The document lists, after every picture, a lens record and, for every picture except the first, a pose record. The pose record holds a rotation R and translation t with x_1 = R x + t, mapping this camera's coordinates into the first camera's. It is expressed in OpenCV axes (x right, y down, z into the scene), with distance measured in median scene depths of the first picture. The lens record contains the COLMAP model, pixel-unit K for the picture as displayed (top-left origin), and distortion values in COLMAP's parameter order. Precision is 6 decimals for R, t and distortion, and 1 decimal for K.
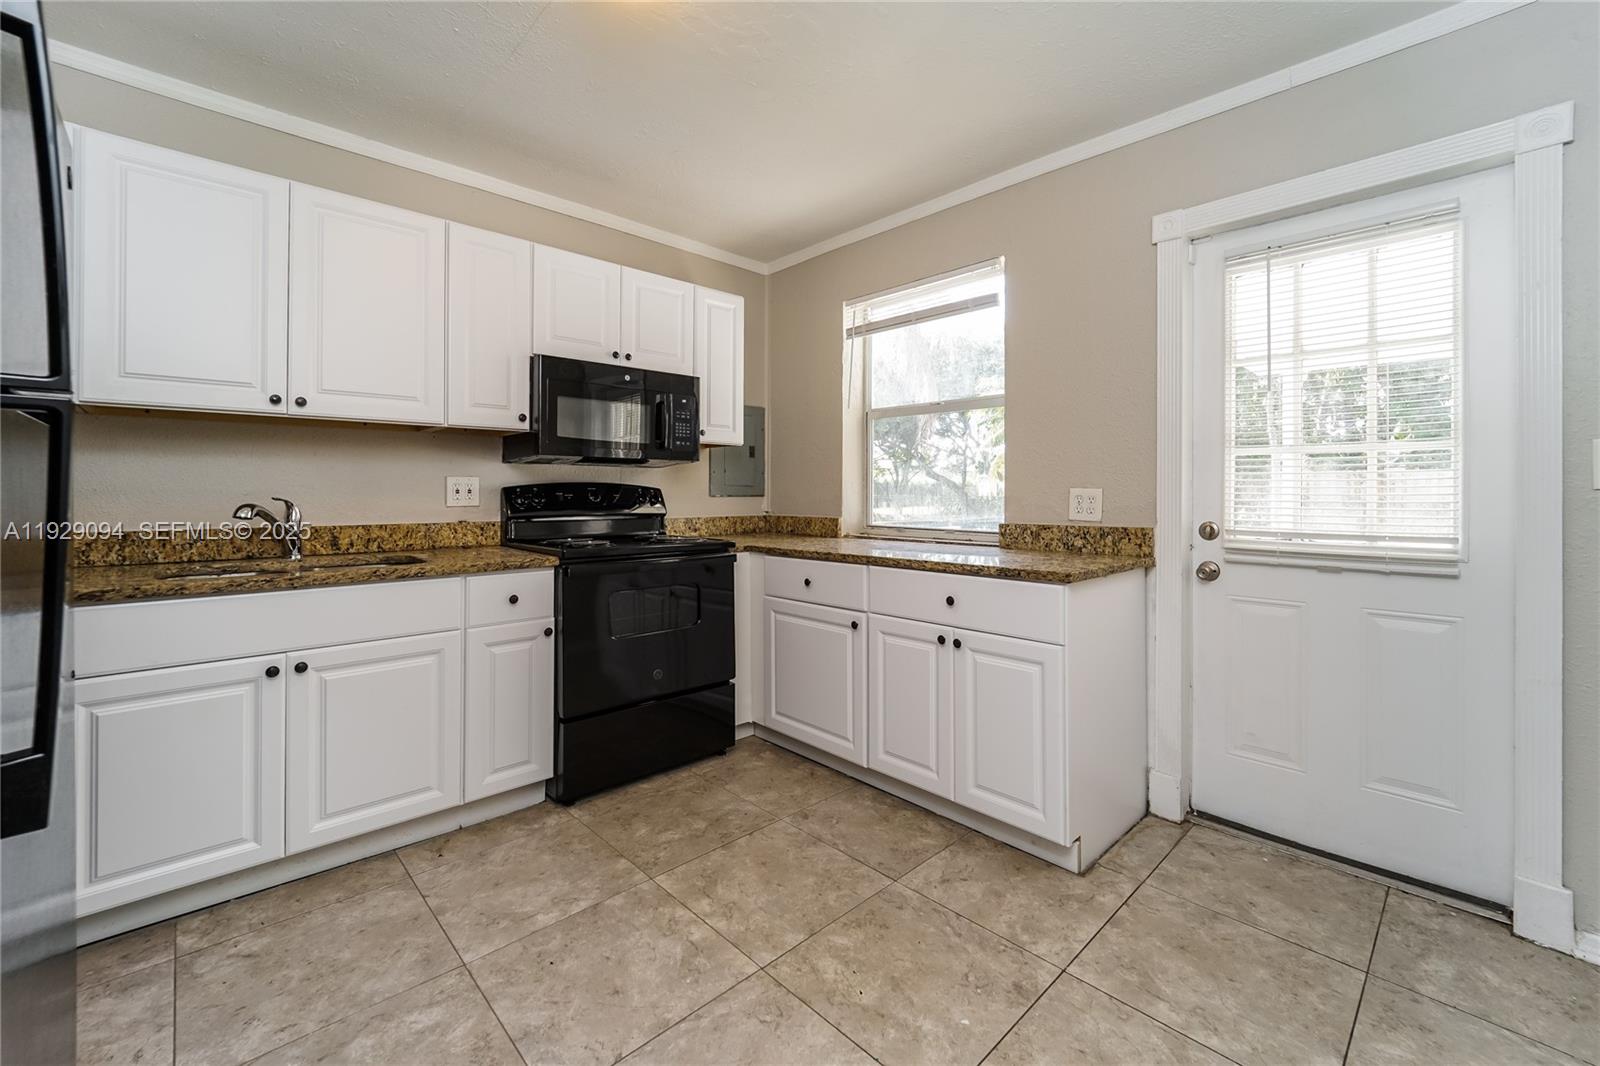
lens RADIAL K [[668.0, 0, 802.6], [0, 668.0, 487.2], [0, 0, 1]] dist [-0.003678, -0.000180]
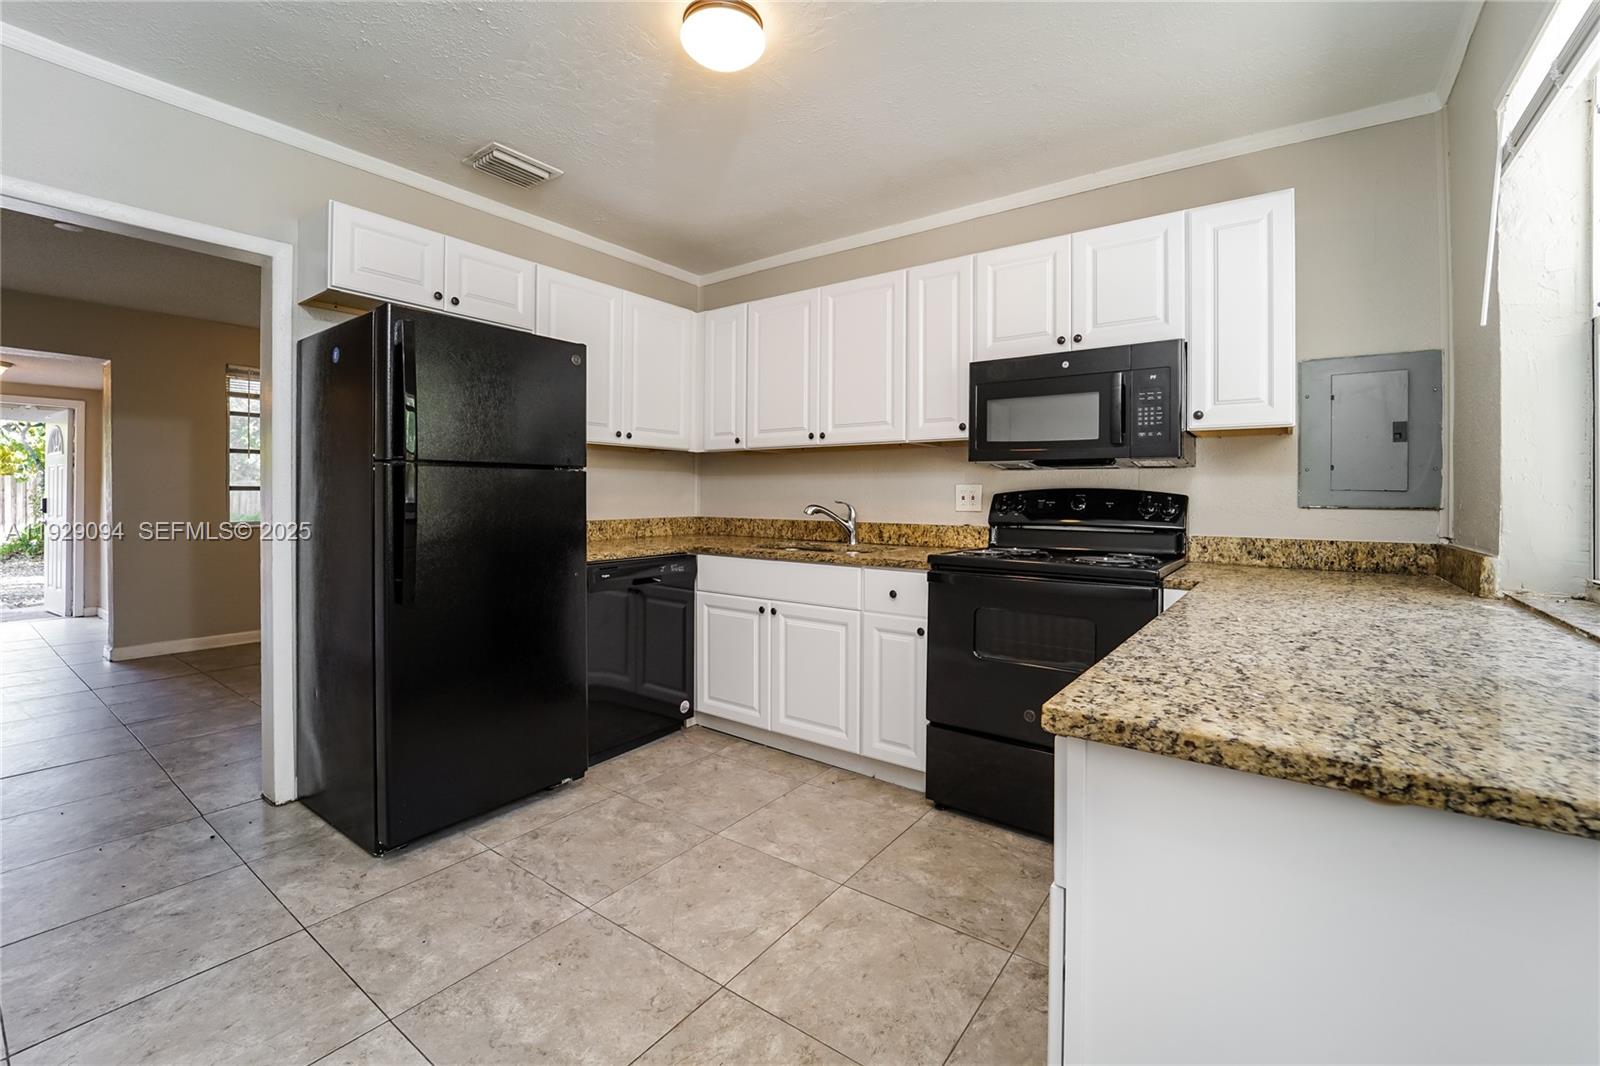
lens RADIAL K [[666.4, 0, 804.0], [0, 666.4, 494.5], [0, 0, 1]] dist [-0.001176, -0.000010]
pose [[0.184235, 0.001033, -0.982882, 0.628425], [0.002537, 0.999996, 0.001527, -0.001696], [0.982879, -0.002775, 0.184231, 0.639418]]
